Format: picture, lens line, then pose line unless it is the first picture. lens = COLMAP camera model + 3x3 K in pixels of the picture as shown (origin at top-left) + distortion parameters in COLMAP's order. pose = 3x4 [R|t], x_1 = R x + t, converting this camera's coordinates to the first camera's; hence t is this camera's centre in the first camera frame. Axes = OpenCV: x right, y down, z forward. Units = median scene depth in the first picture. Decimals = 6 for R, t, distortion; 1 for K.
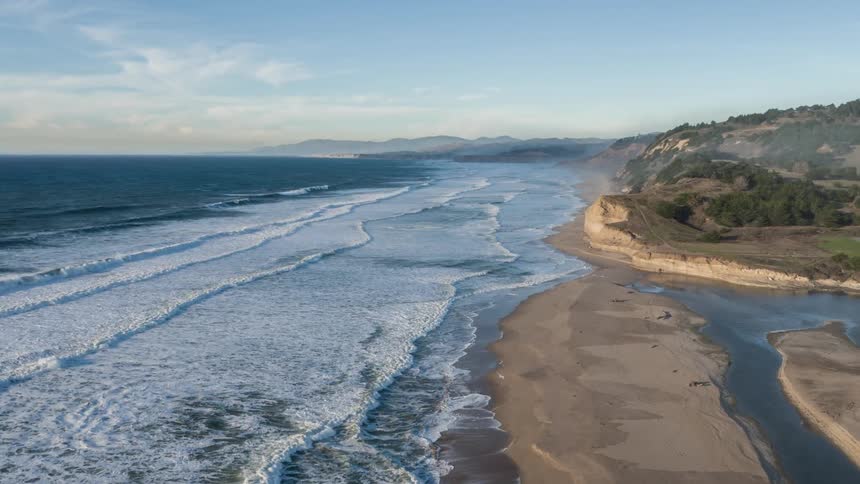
lens RADIAL K [[734.3, 0, 430.0], [0, 734.3, 242.0], [0, 0, 1]] dist [0.031393, 0.003600]
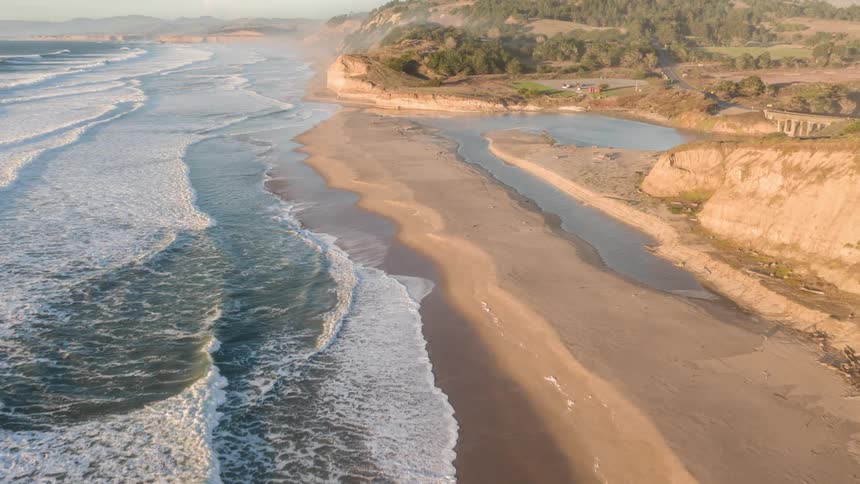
lens RADIAL K [[734.3, 0, 430.0], [0, 734.3, 242.0], [0, 0, 1]] dist [0.031393, 0.003600]
pose [[0.928202, -0.107605, 0.356177, -0.084313], [0.051777, 0.985309, 0.162741, 0.048860], [-0.368457, -0.132615, 0.920138, -0.156212]]
